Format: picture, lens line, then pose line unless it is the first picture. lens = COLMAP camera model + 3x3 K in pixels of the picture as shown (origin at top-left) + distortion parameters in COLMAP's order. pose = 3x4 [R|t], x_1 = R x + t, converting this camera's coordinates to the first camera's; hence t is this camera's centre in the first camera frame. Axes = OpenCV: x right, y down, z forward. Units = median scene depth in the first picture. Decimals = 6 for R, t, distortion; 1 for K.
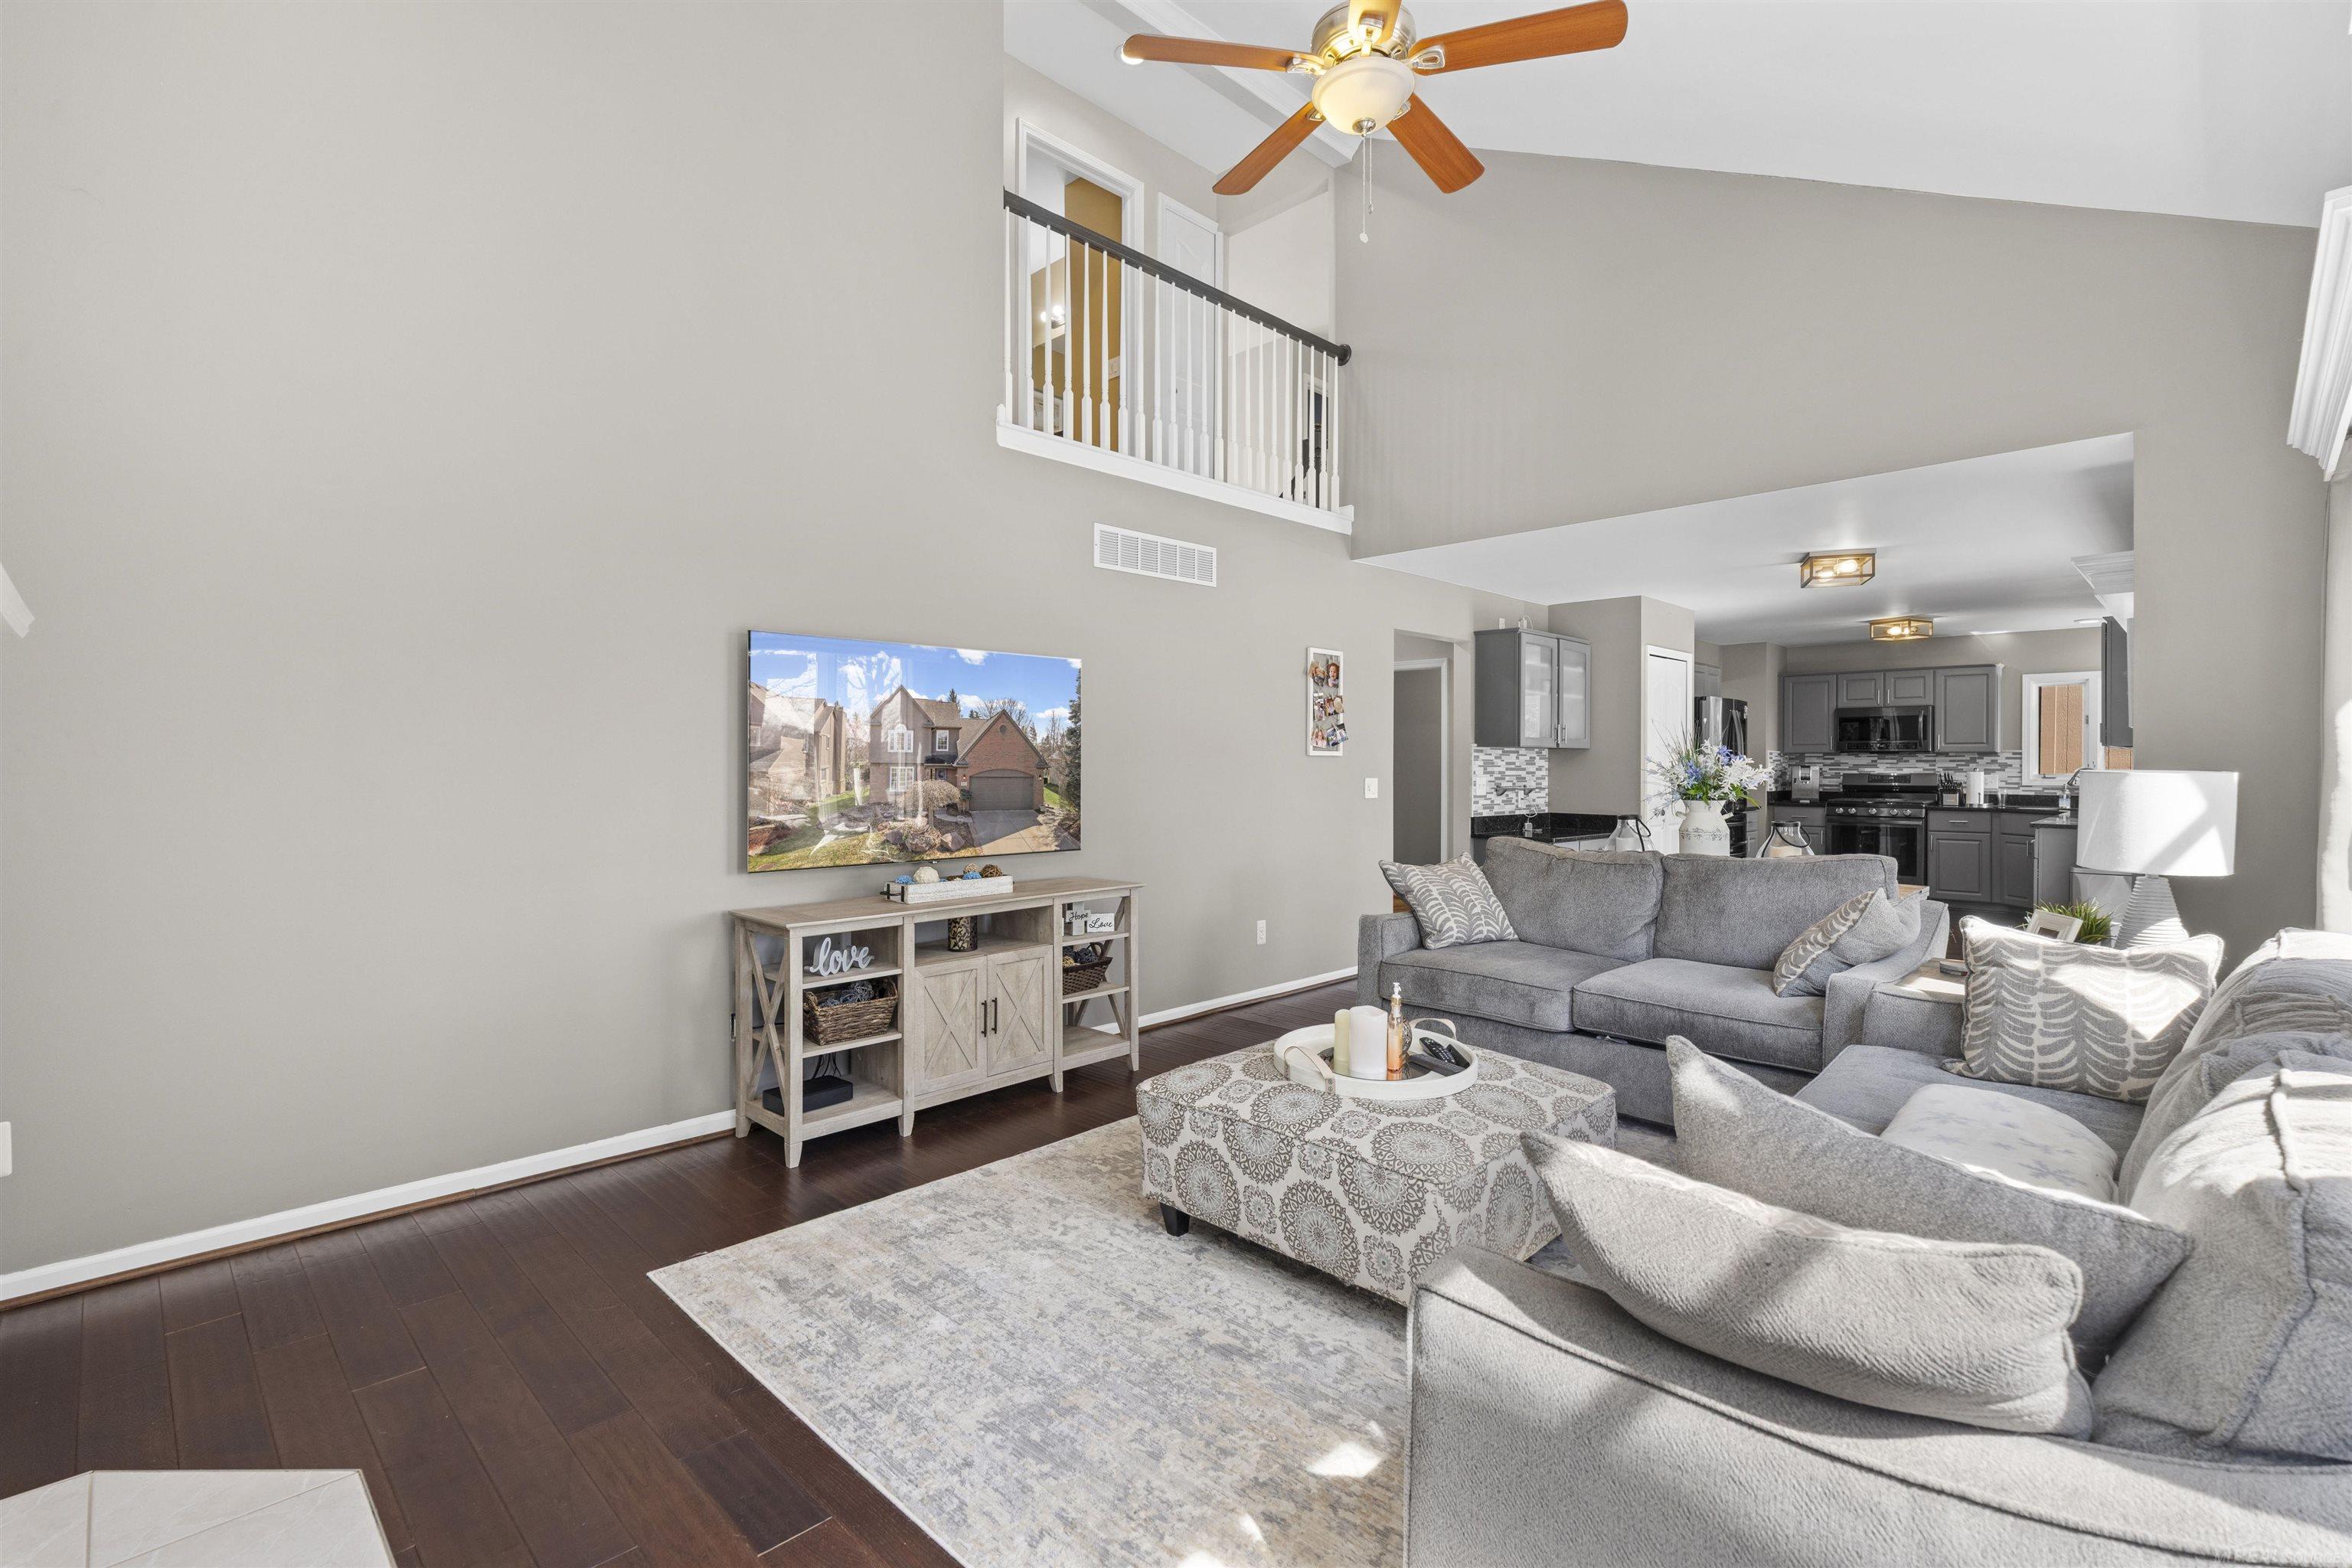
lens RADIAL K [[1067.1, 0, 1188.5], [0, 1067.1, 767.2], [0, 0, 1]] dist [0.009208, -0.002277]
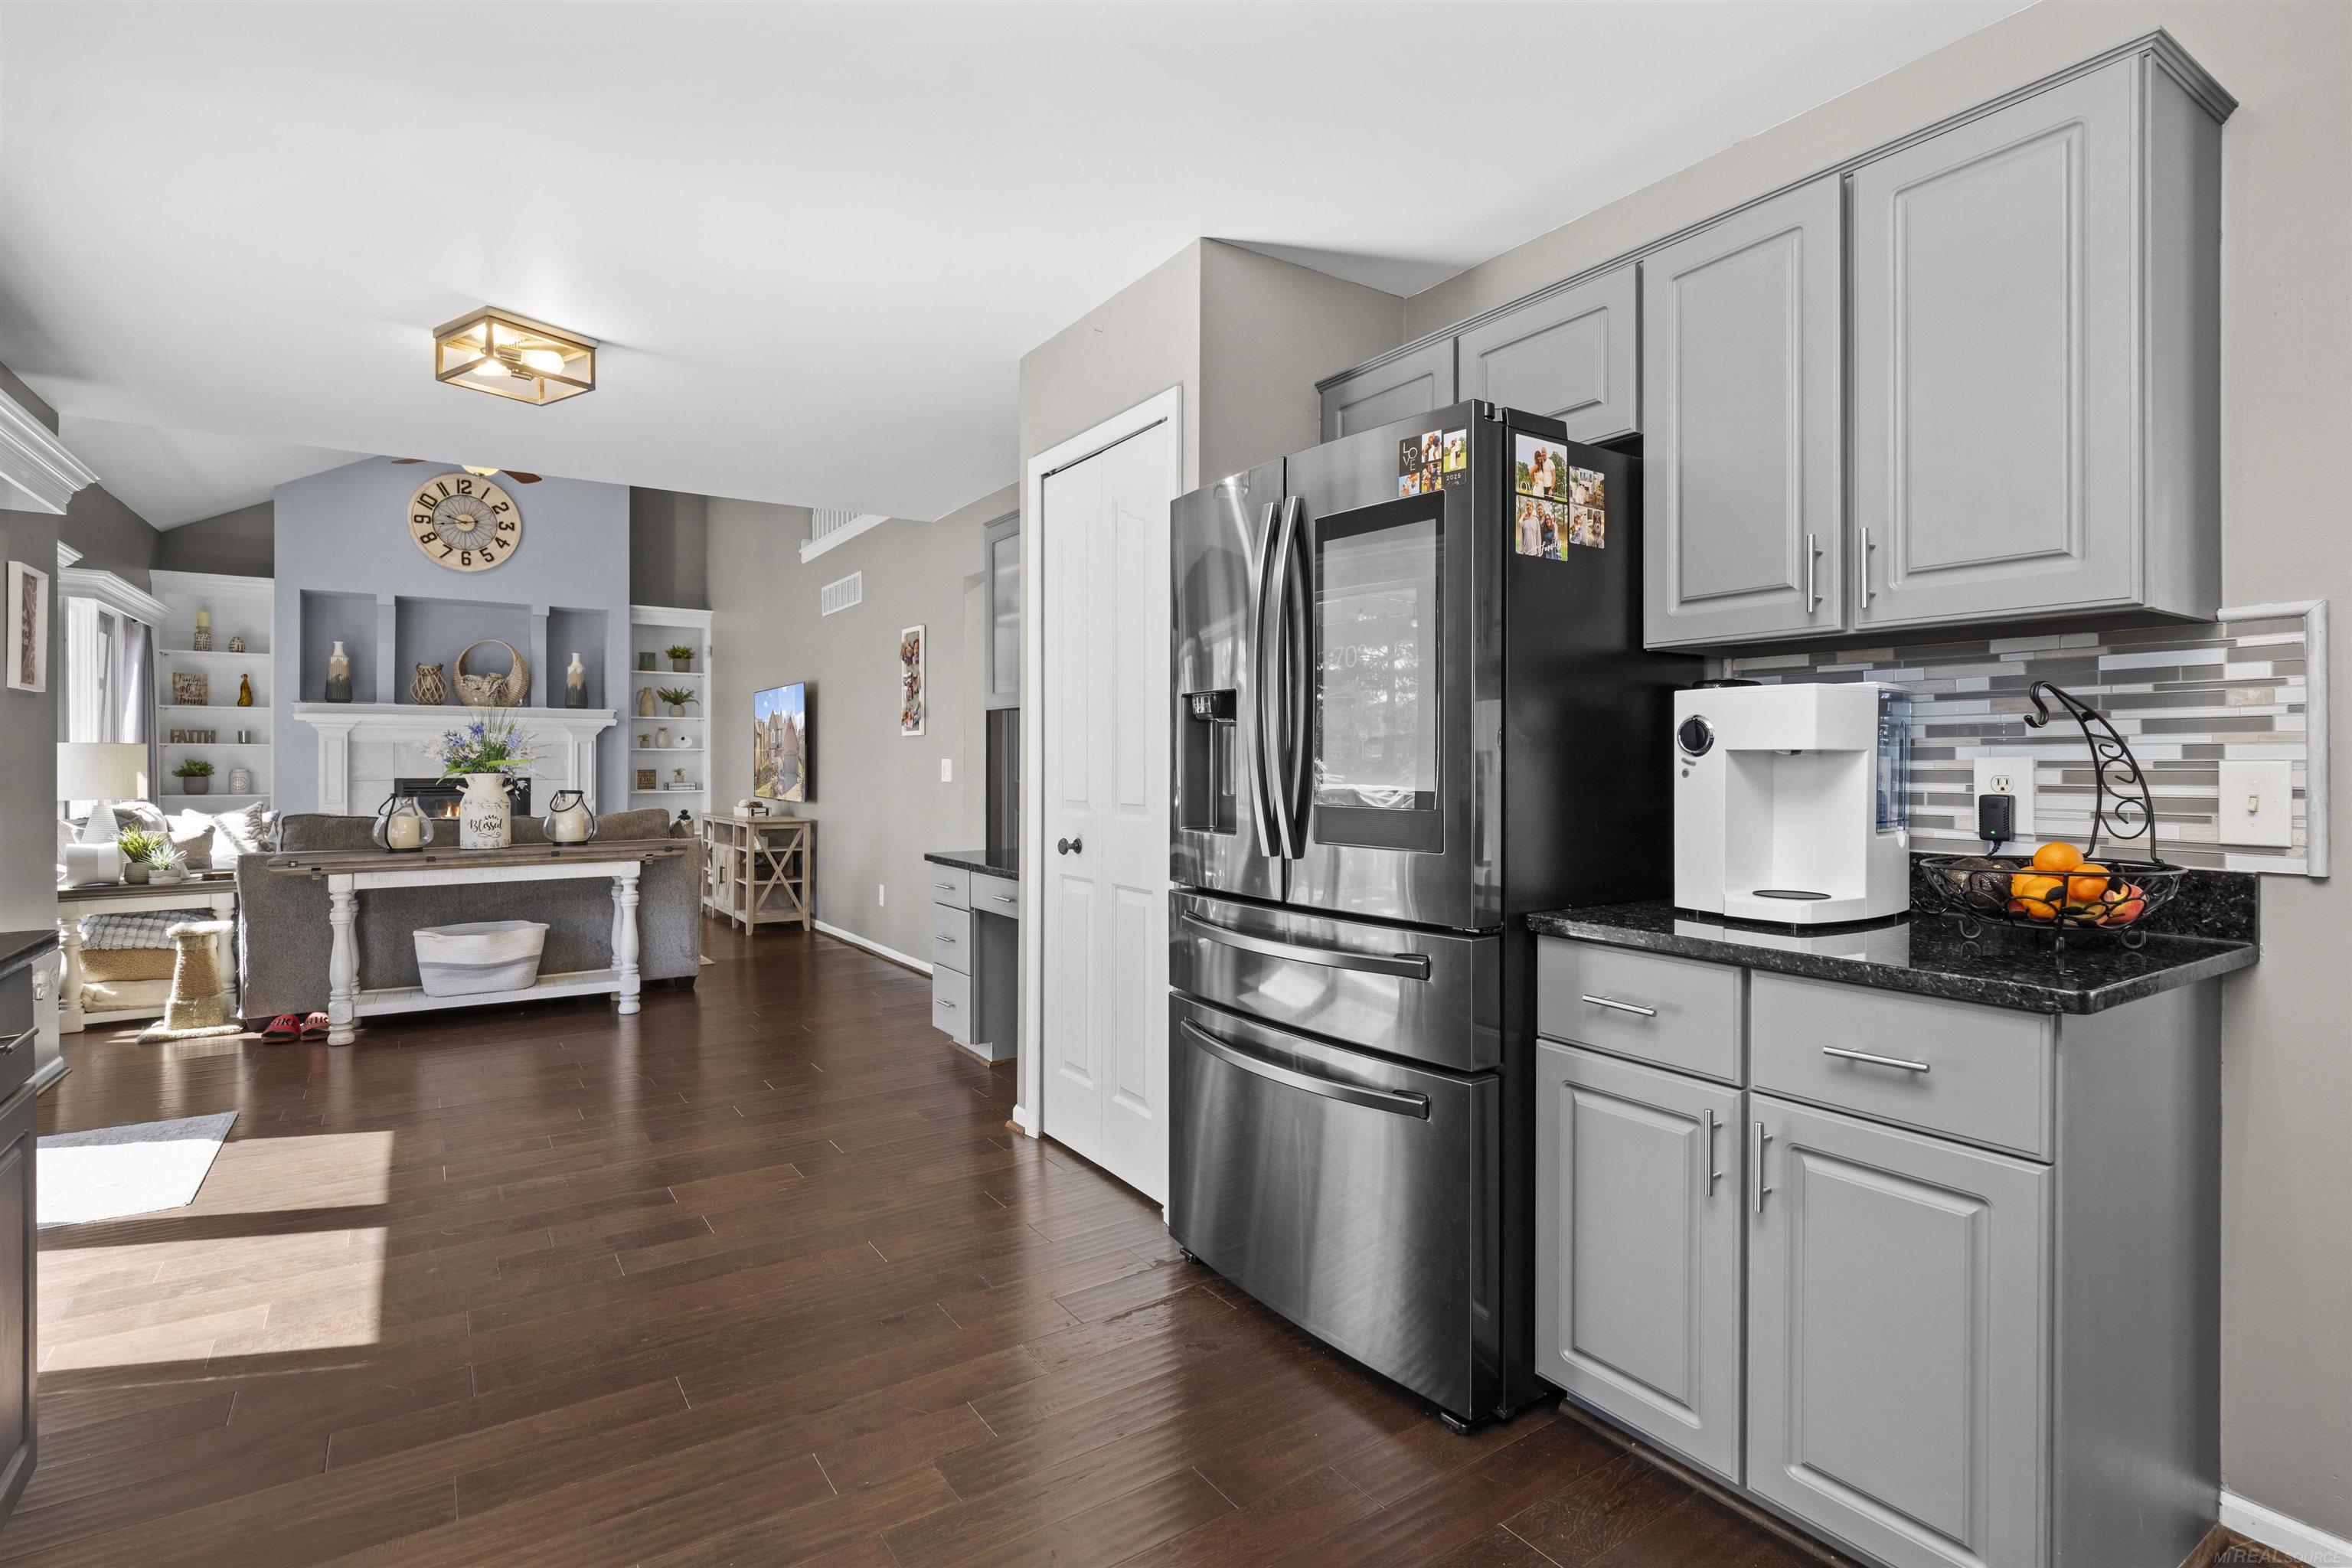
lens RADIAL K [[1151.4, 0, 1188.0], [0, 1151.4, 762.0], [0, 0, 1]] dist [0.006766, -0.003609]
pose [[-0.209025, -0.002025, -0.977908, 1.452275], [-0.002688, 0.999995, -0.001497, 0.018130], [0.977907, 0.002316, -0.209029, 1.926660]]
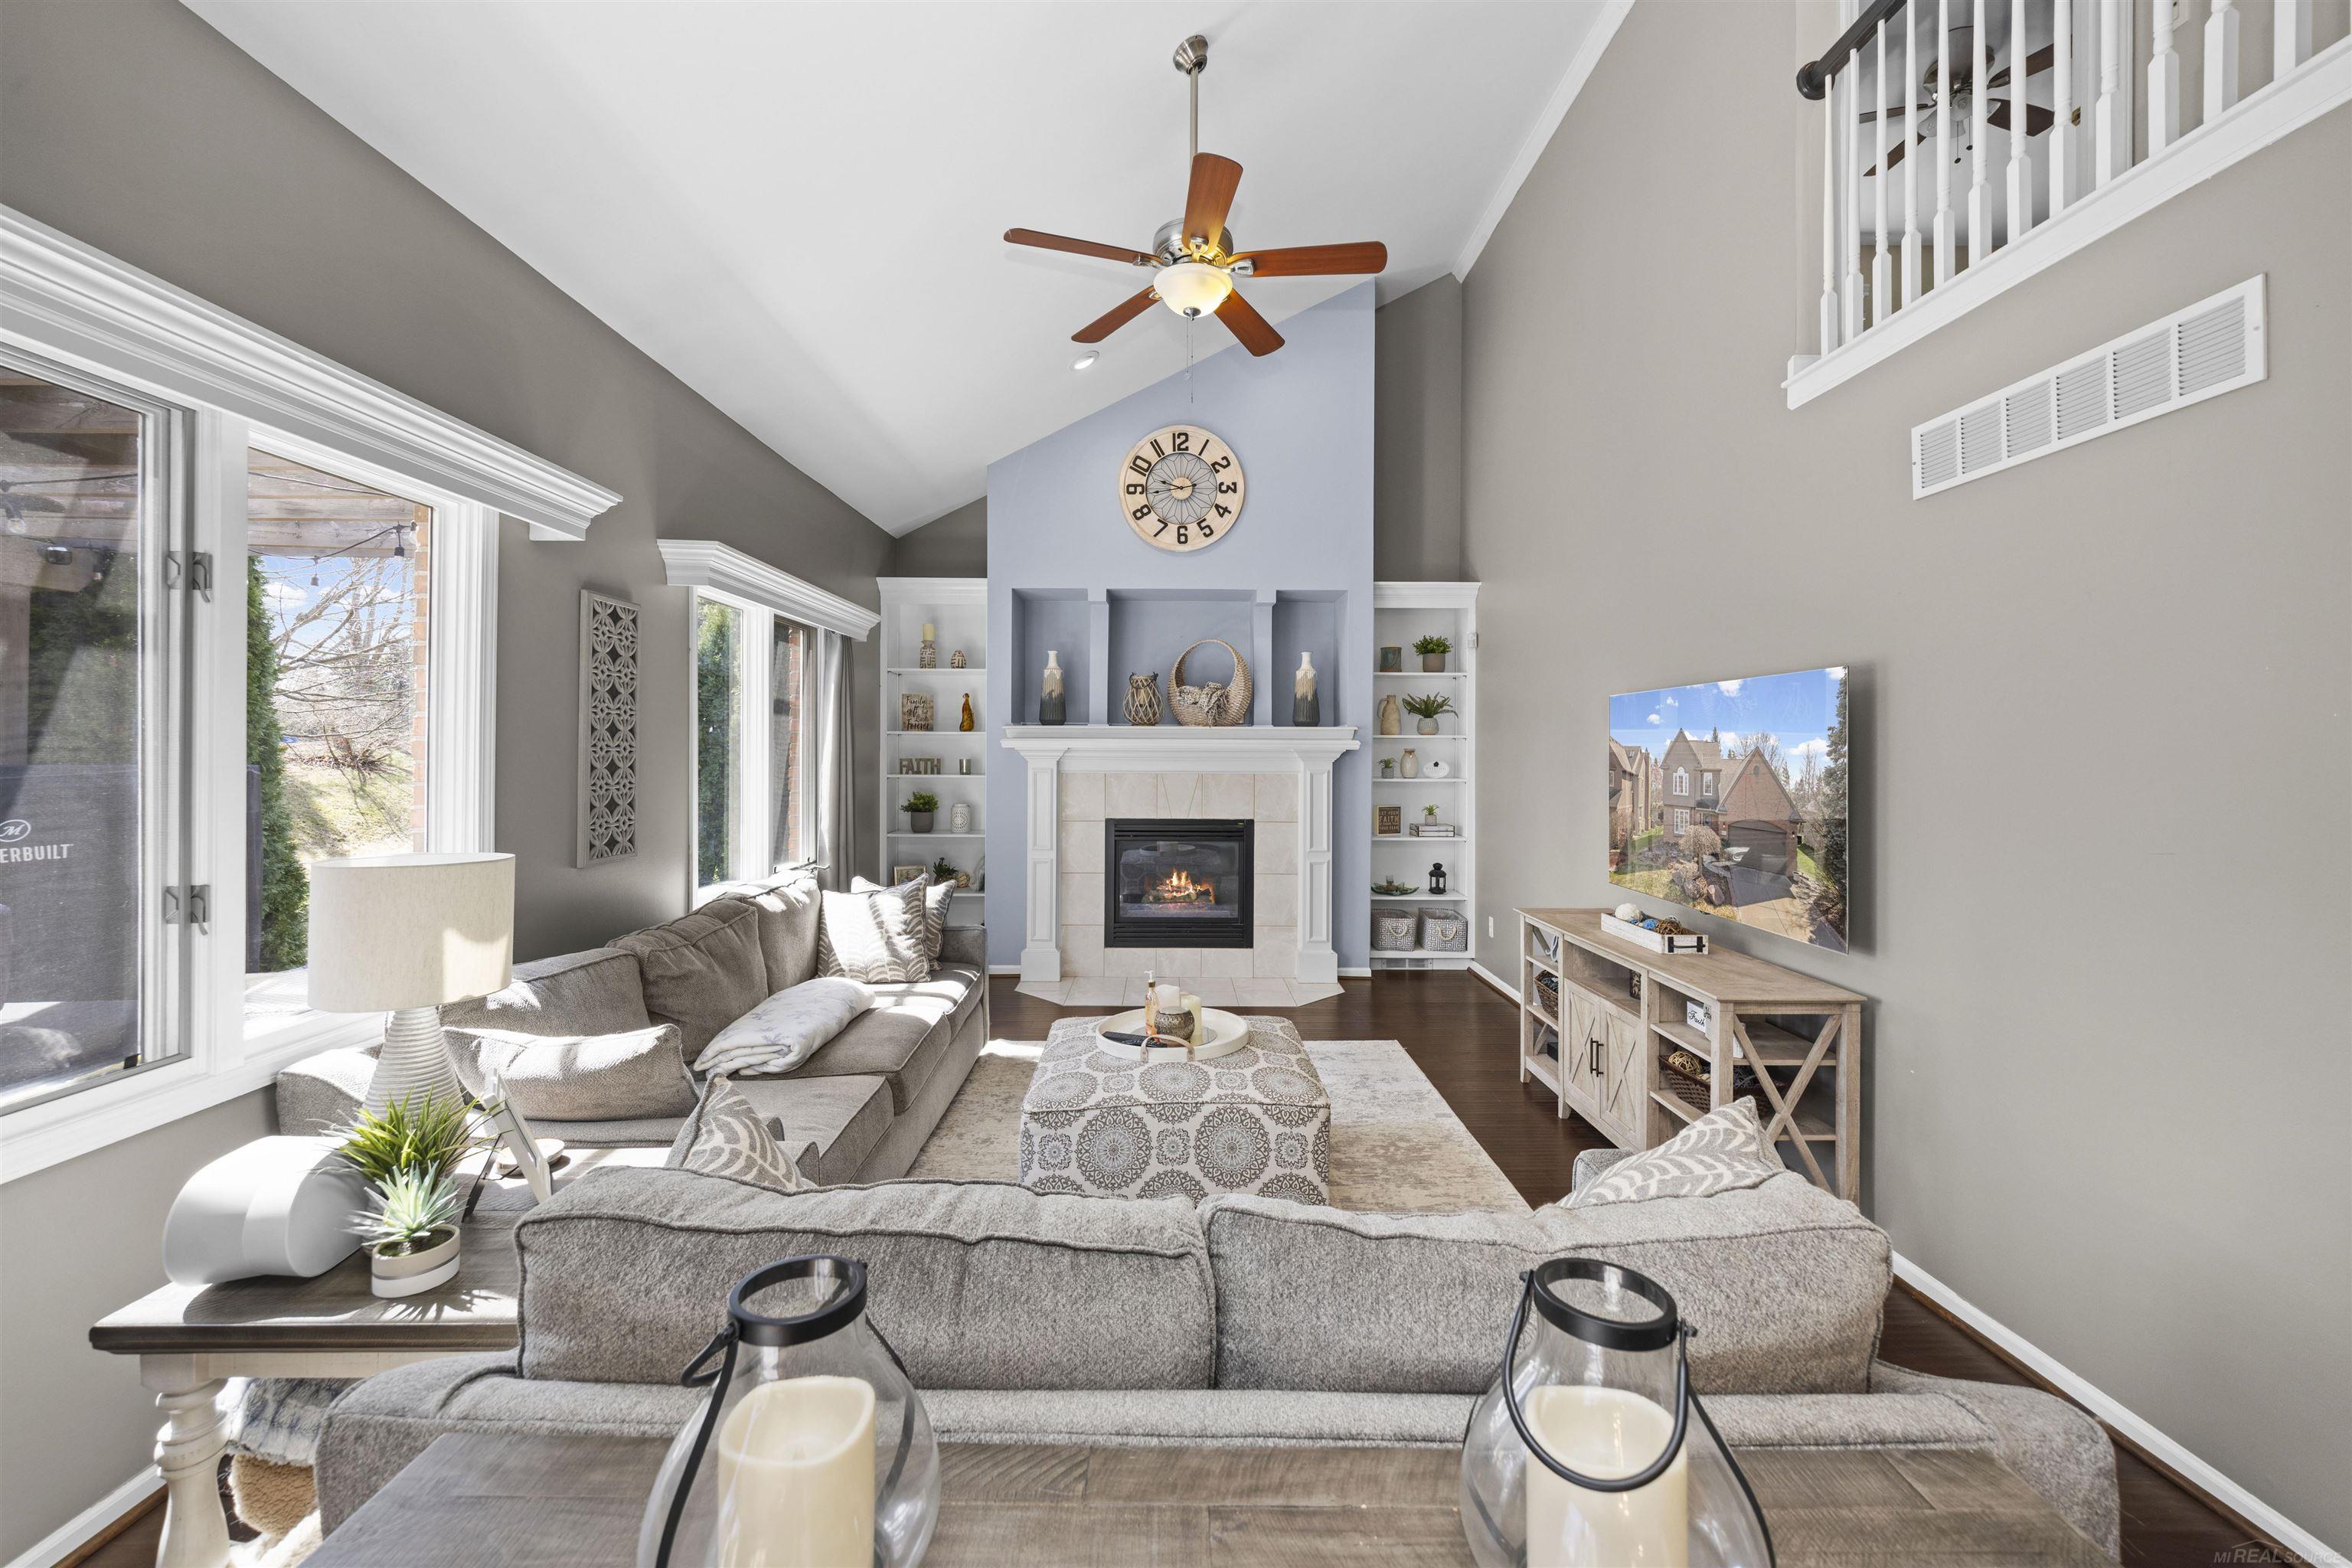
lens RADIAL K [[932.0, 0, 1179.8], [0, 932.0, 756.6], [0, 0, 1]] dist [0.010367, -0.000236]
pose [[-0.708222, -0.001788, -0.705988, 0.608749], [-0.005853, 0.999977, 0.003340, -0.044045], [0.705966, 0.006498, -0.708216, 1.137195]]
